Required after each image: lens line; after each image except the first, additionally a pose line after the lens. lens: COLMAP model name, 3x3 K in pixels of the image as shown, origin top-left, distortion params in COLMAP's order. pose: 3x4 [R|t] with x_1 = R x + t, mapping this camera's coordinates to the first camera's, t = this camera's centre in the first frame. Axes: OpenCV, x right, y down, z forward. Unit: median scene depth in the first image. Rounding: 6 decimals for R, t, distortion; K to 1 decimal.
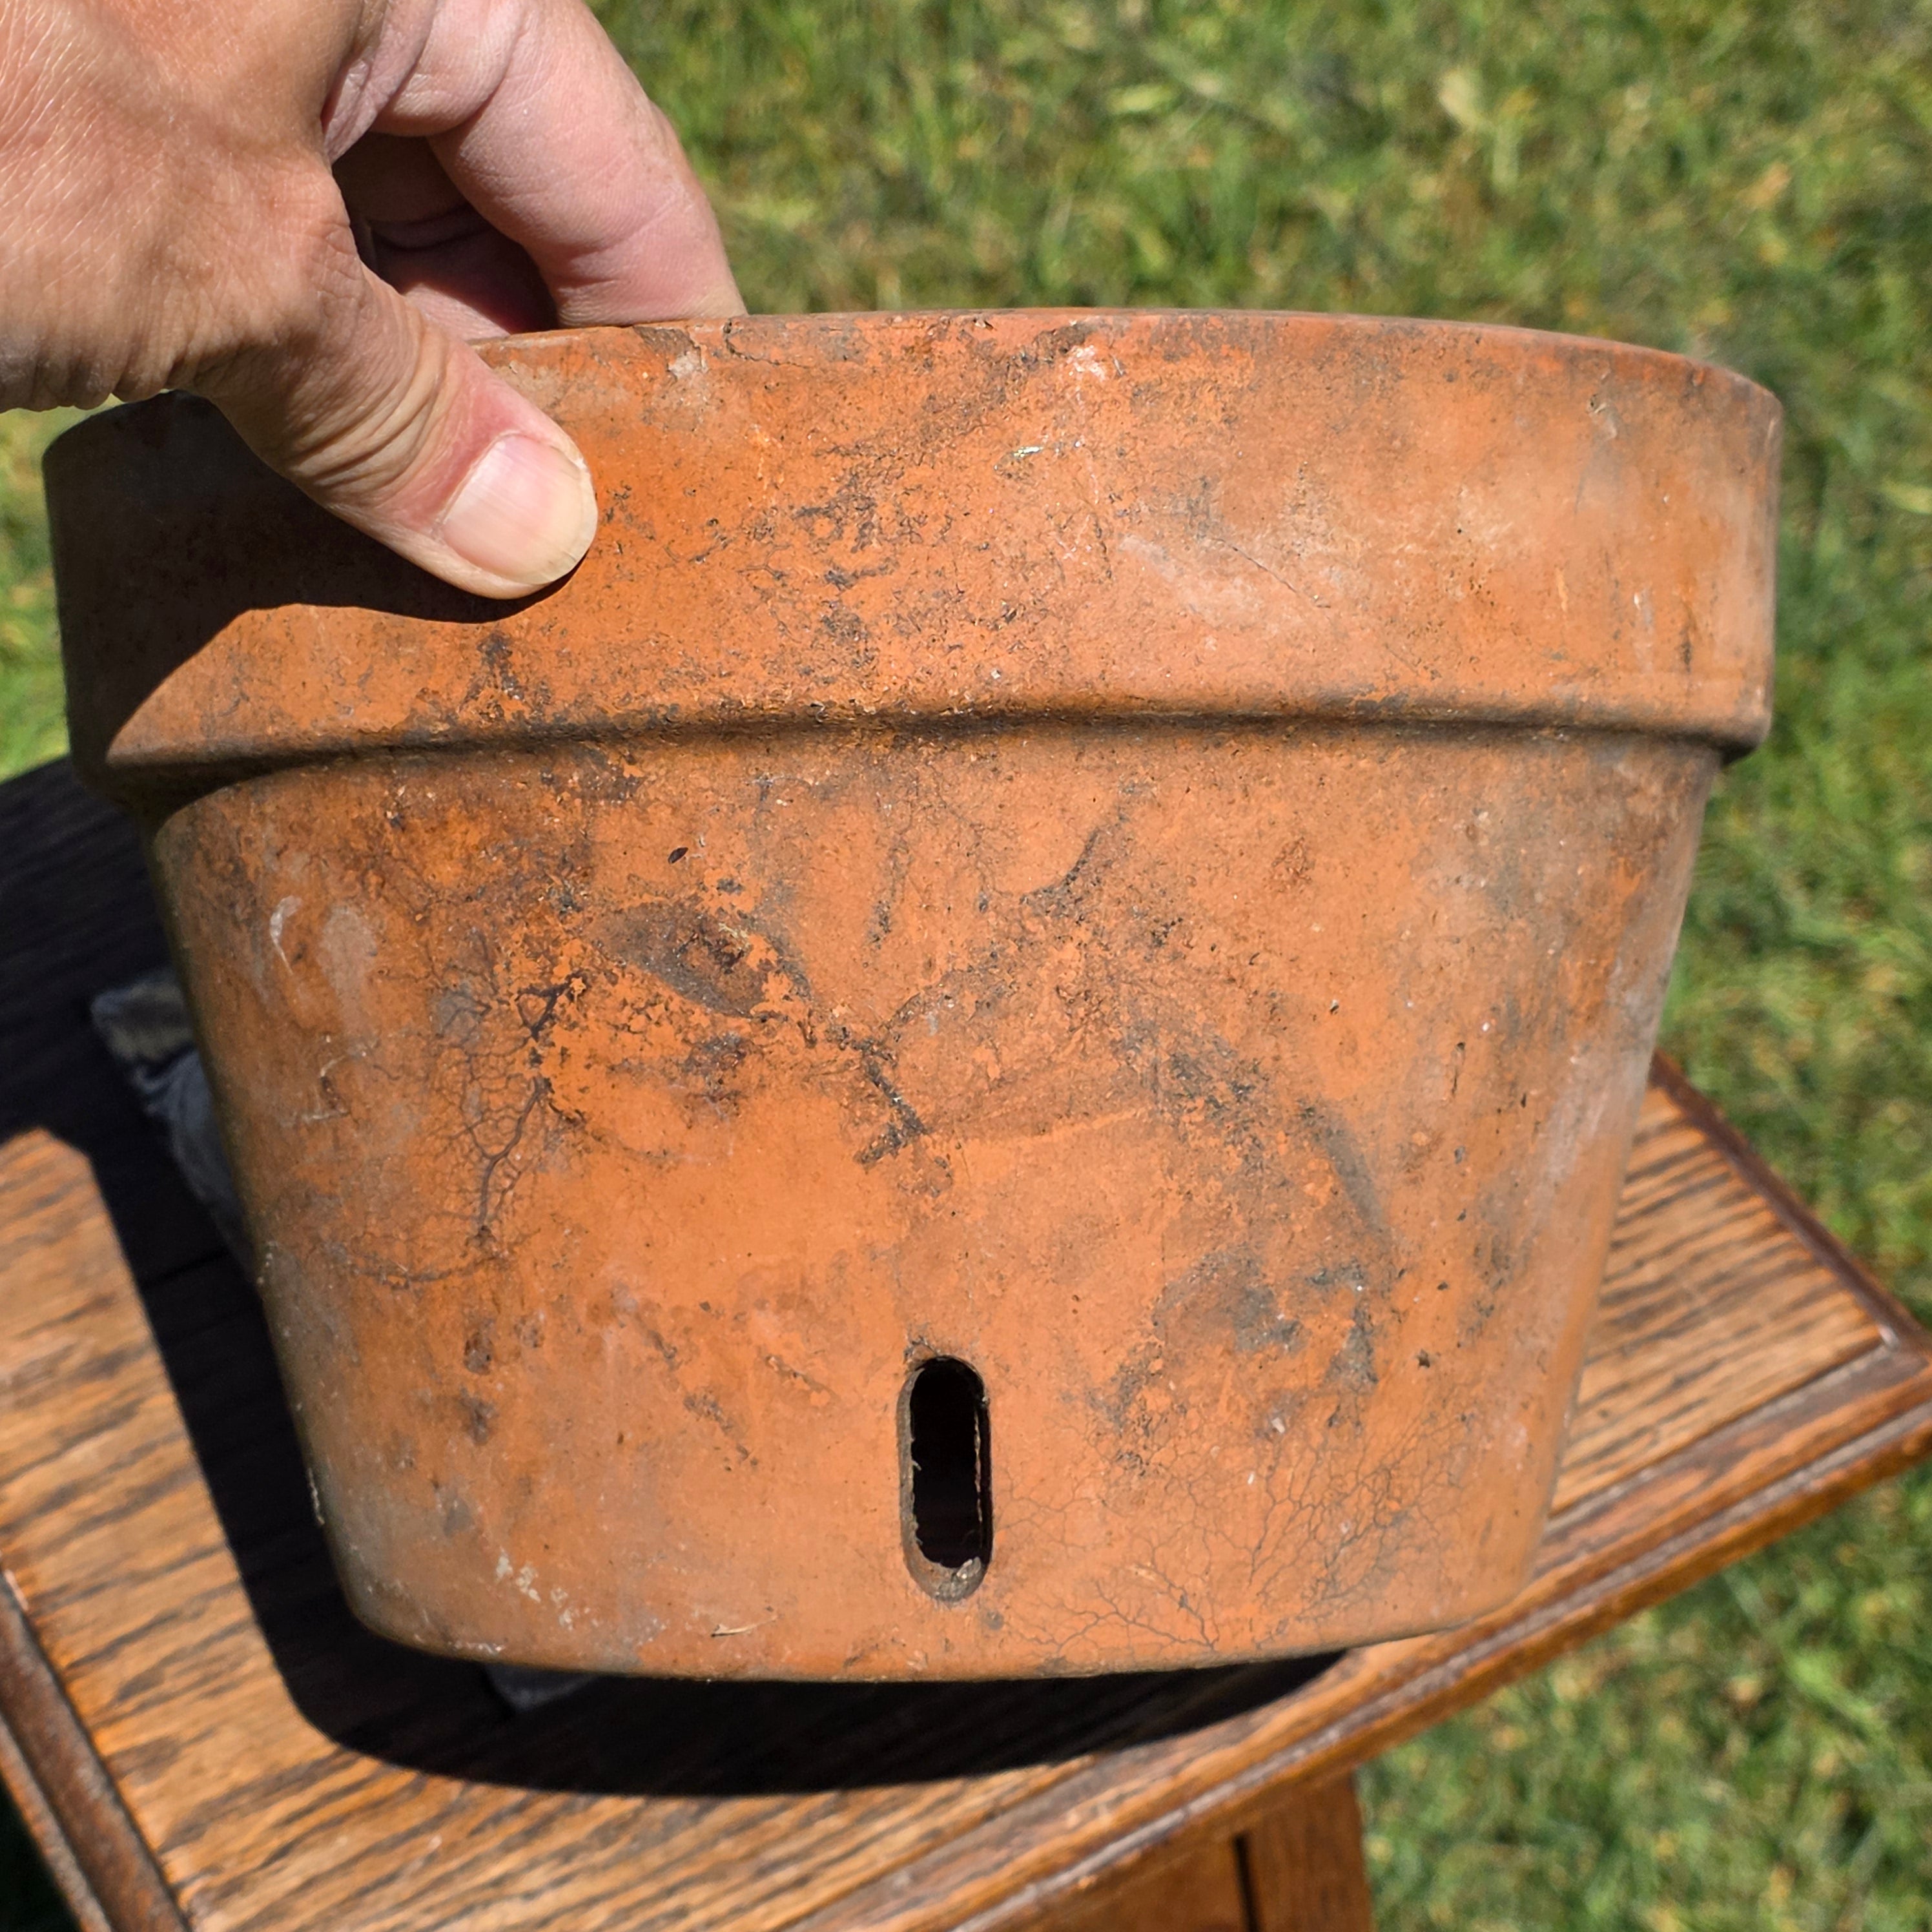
lens RADIAL K [[4487.1, 0, 965.3], [0, 4487.1, 905.3], [0, 0, 1]] dist [0.164344, -0.650108]
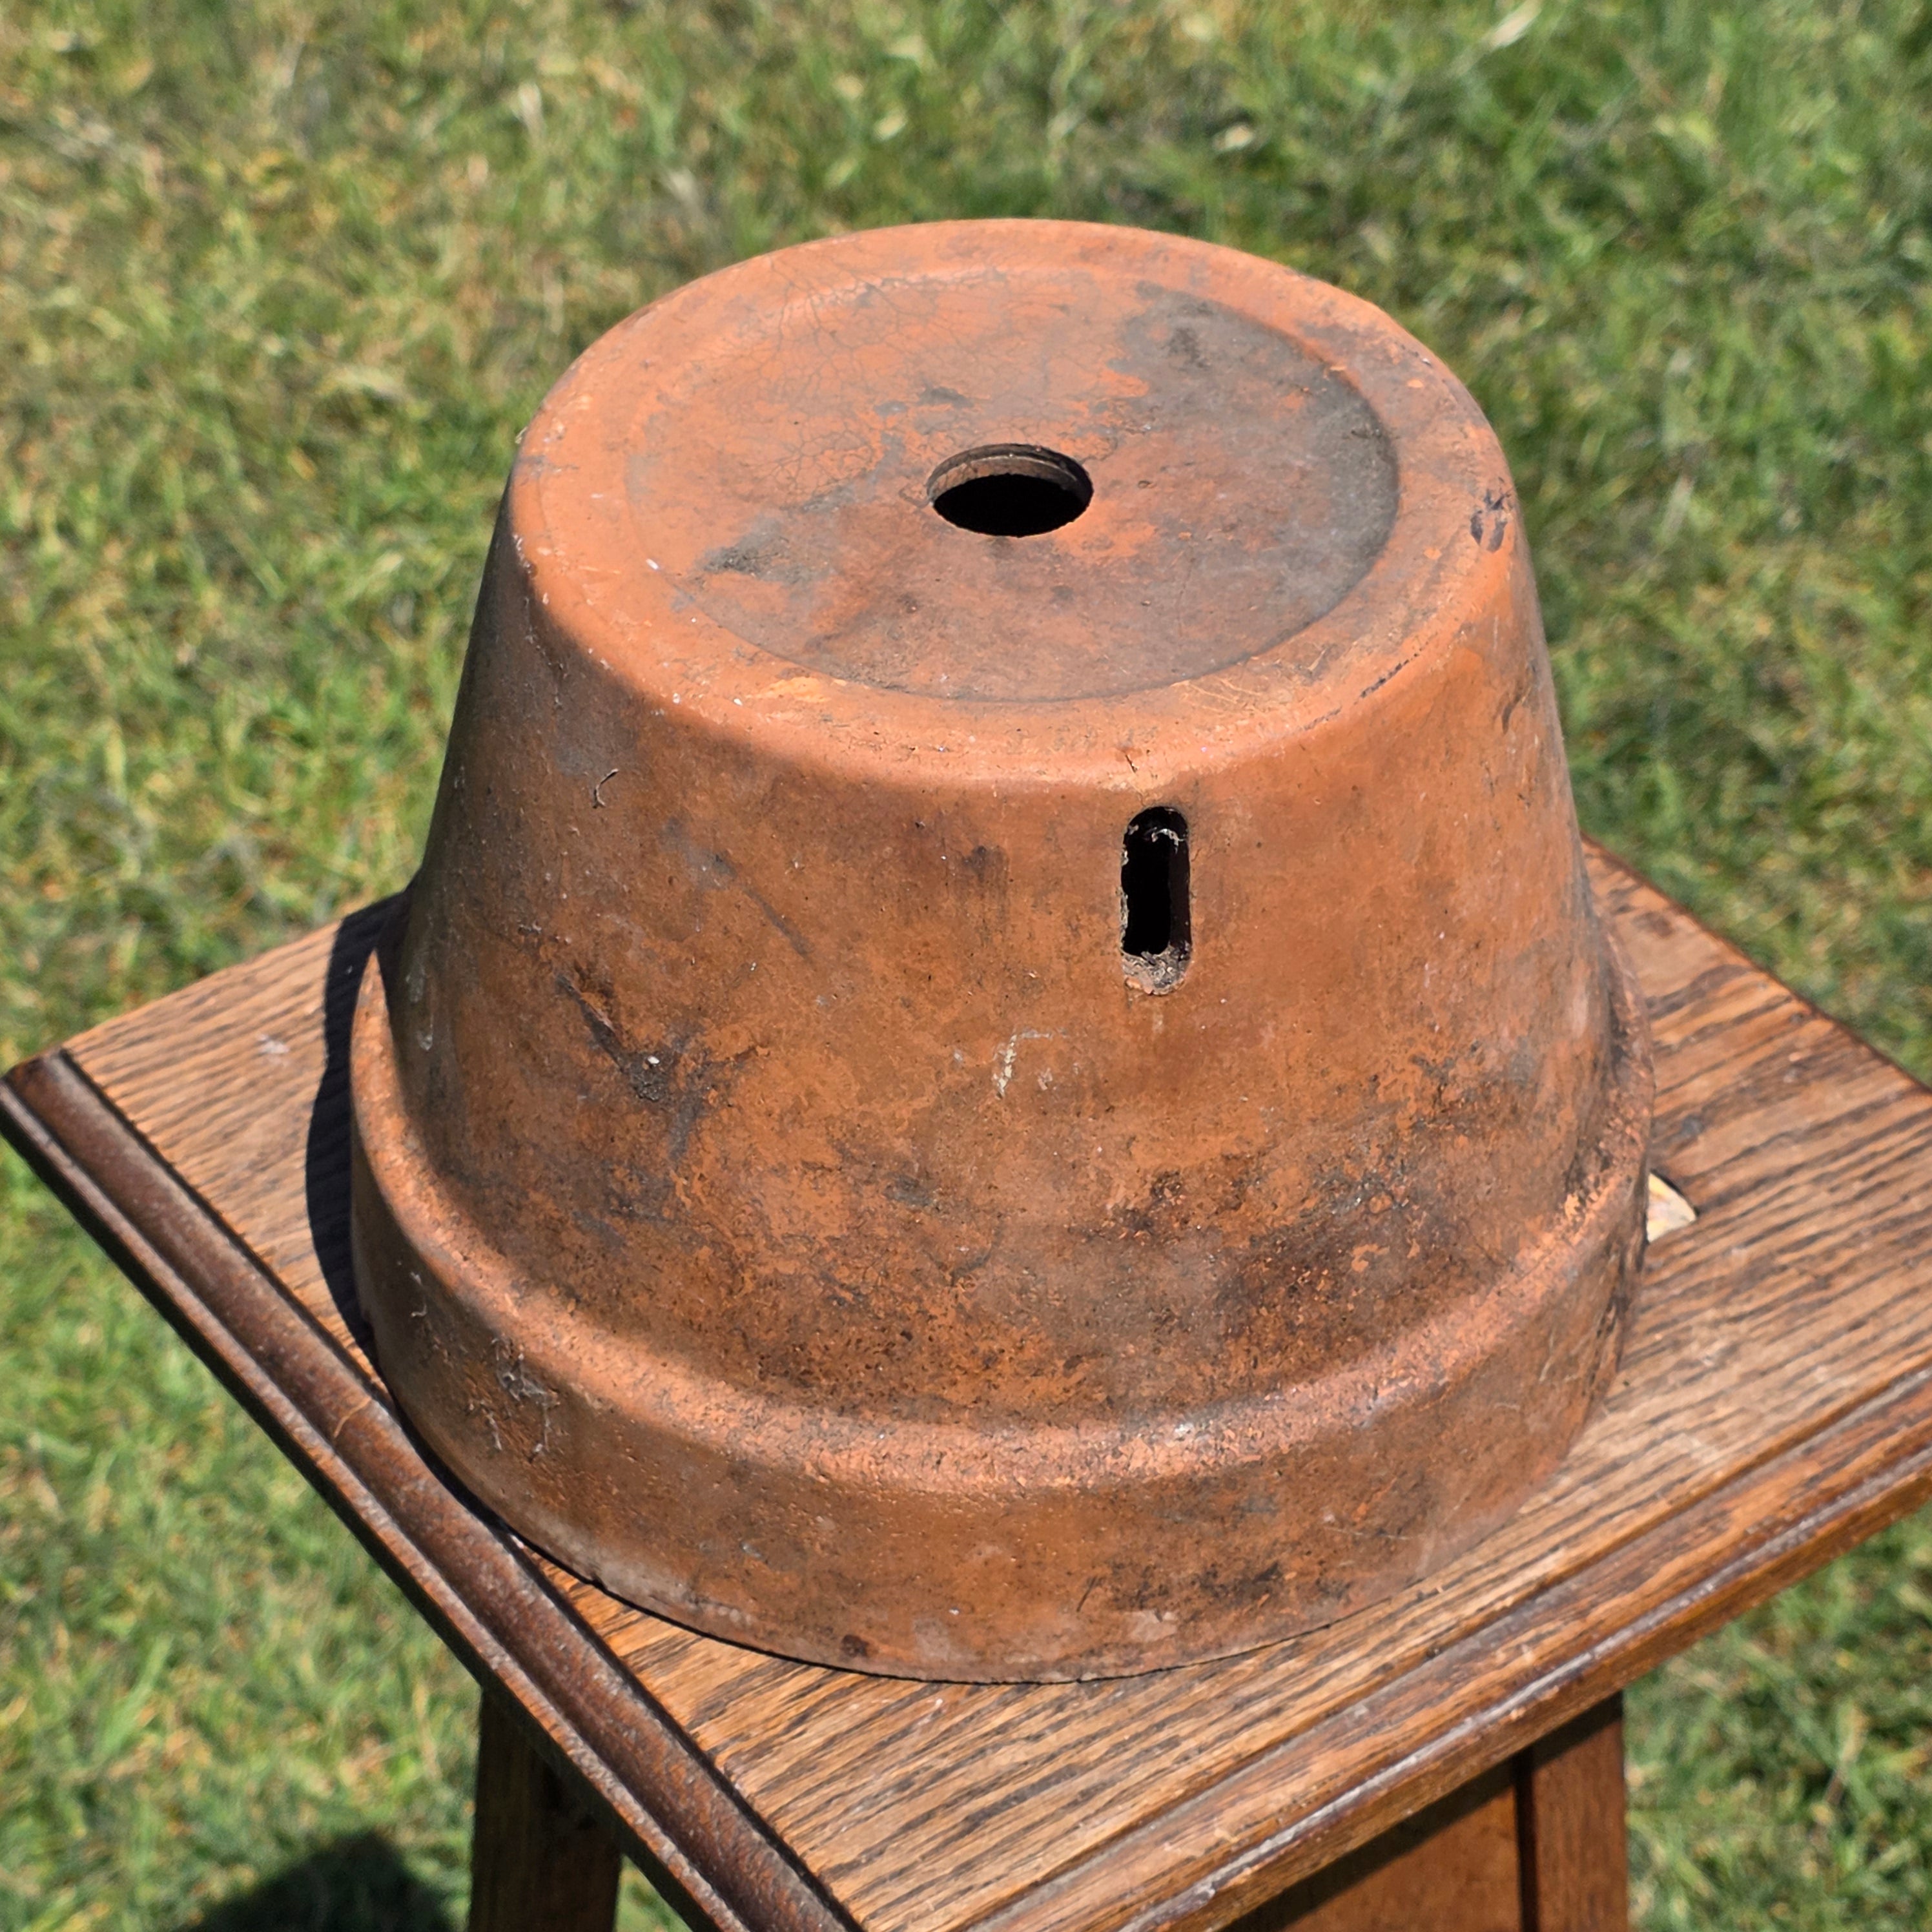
lens RADIAL K [[4509.8, 0, 870.6], [0, 4509.8, 967.4], [0, 0, 1]] dist [0.227467, -0.909500]
pose [[0.994936, -0.042147, 0.091247, -0.220571], [0.057217, 0.983881, -0.169425, 0.210803], [-0.082635, 0.173788, 0.981310, -0.116076]]
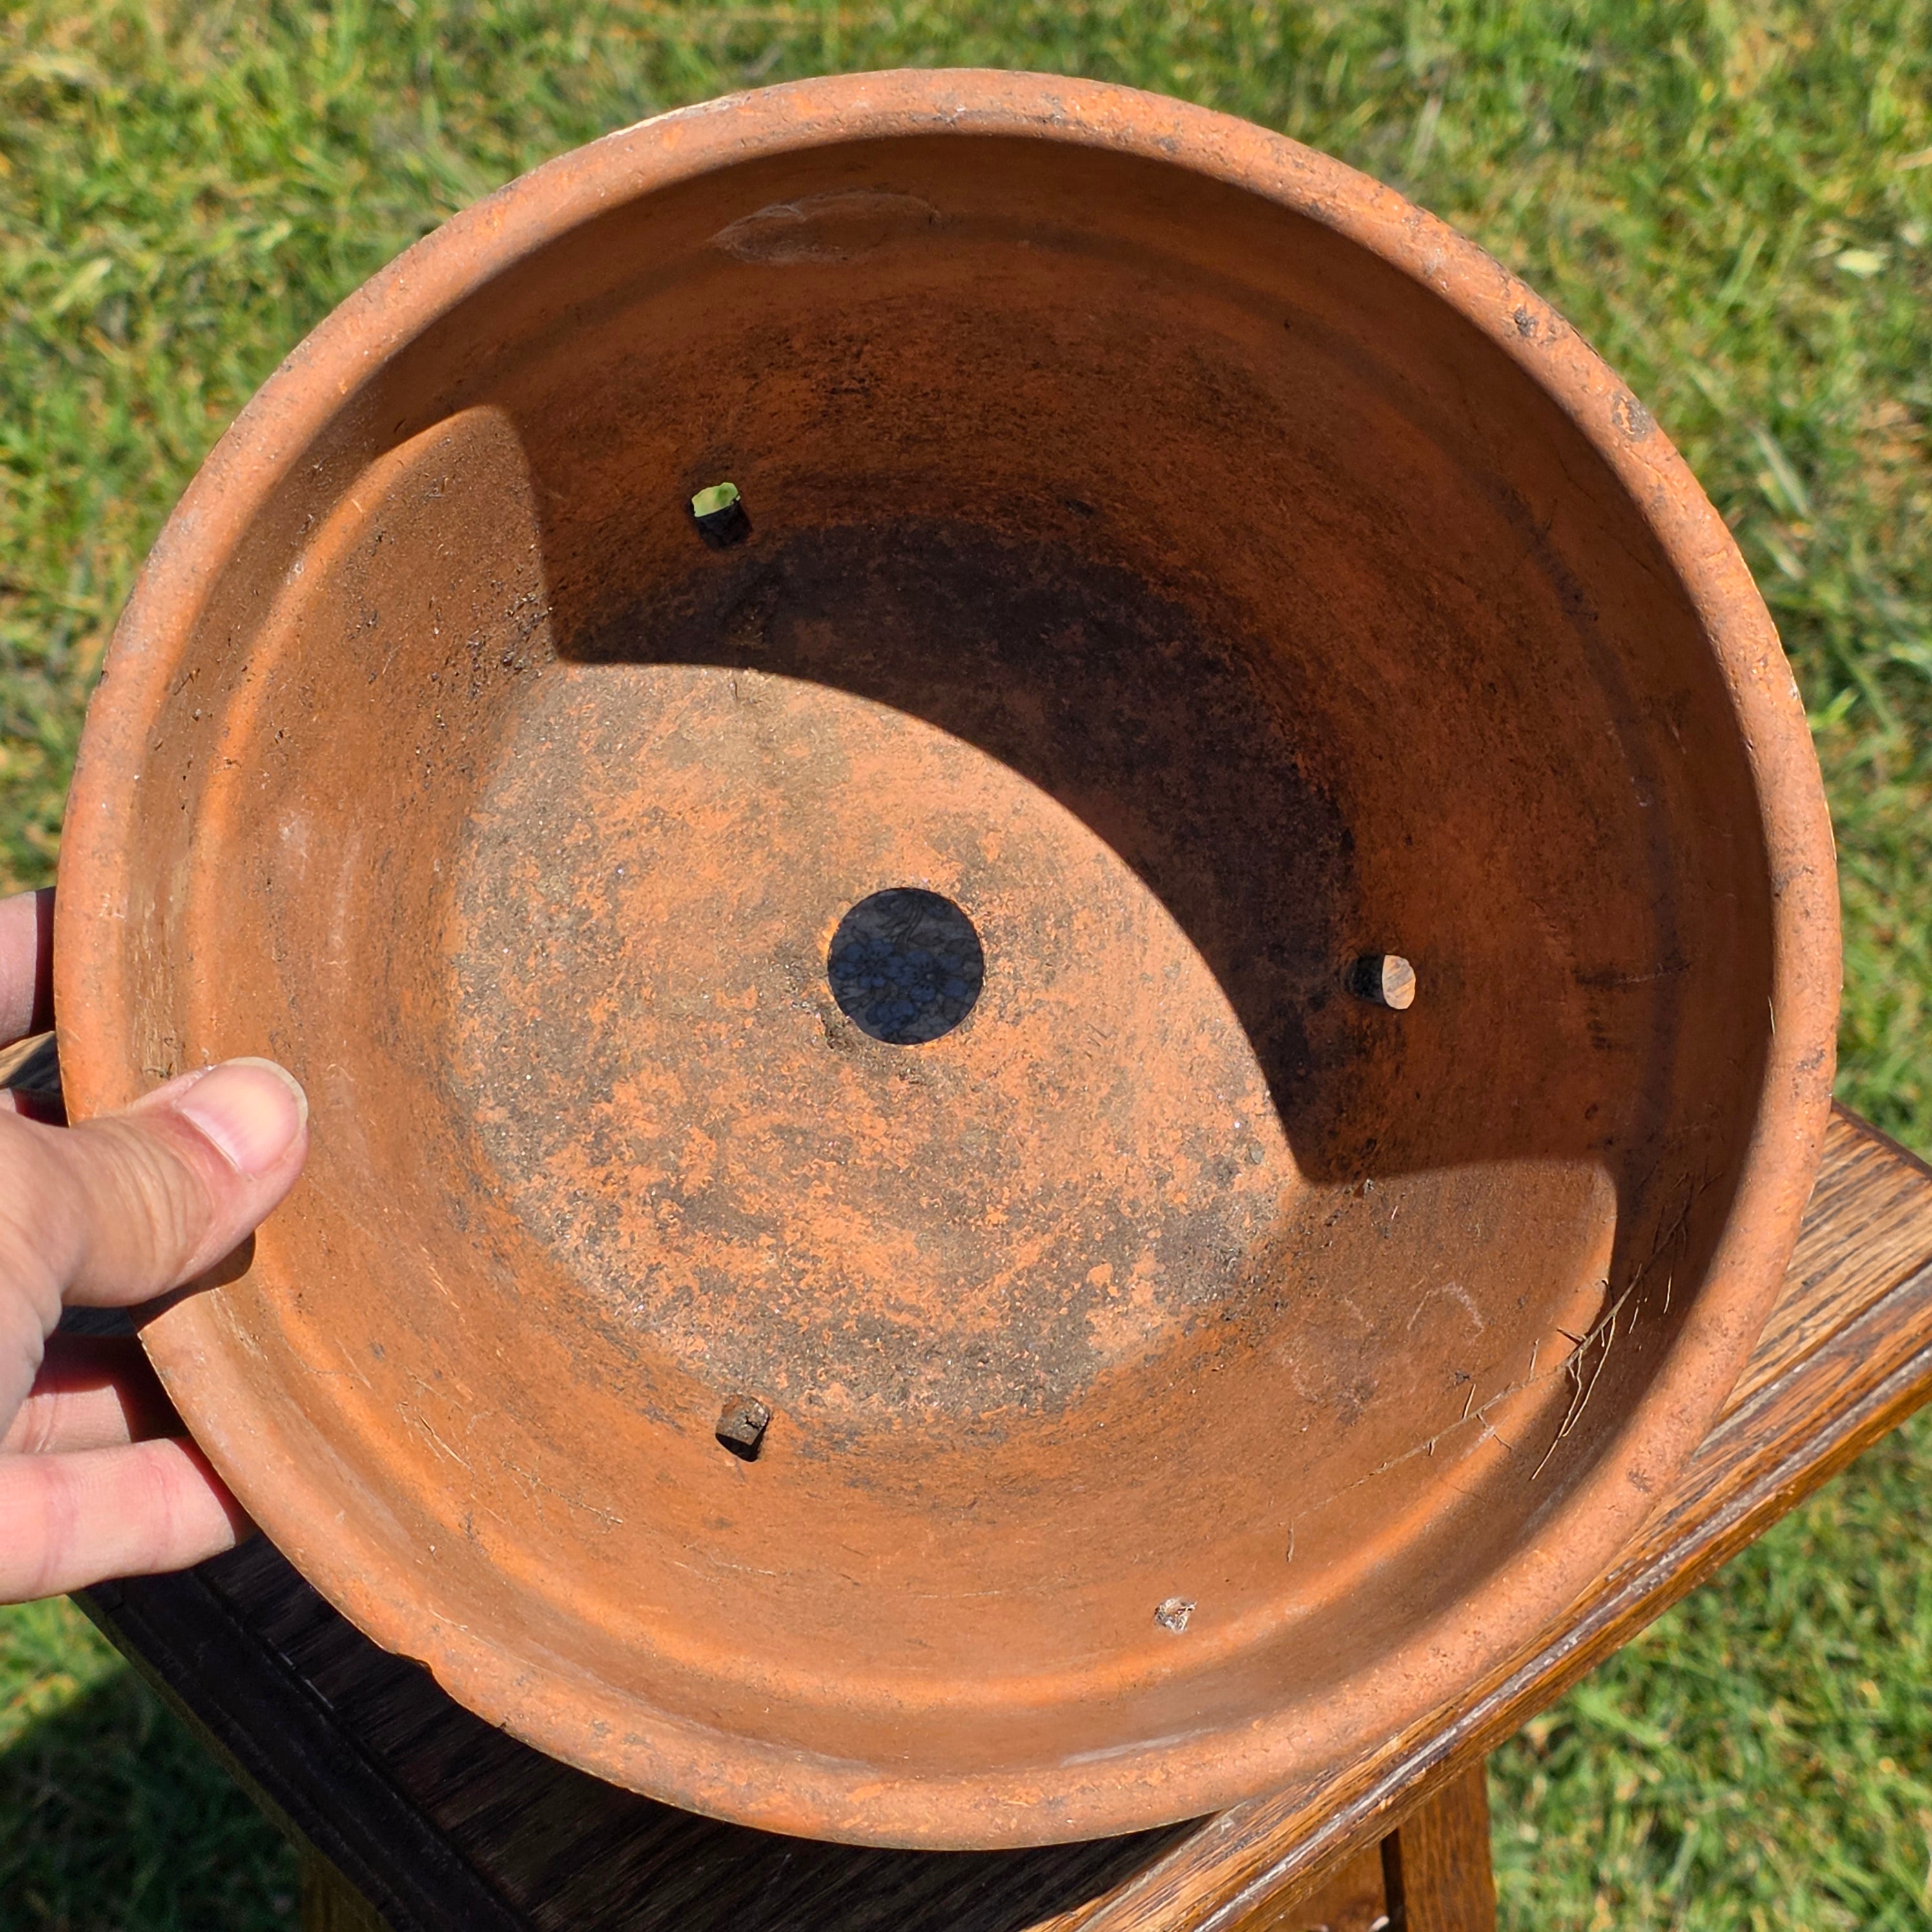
lens RADIAL K [[4487.1, 0, 965.3], [0, 4487.1, 905.3], [0, 0, 1]] dist [0.164344, -0.650108]
pose [[0.980523, -0.121376, 0.154412, -0.205665], [0.130951, 0.989950, -0.053393, 0.047961], [-0.146380, 0.072574, 0.986563, -0.058158]]
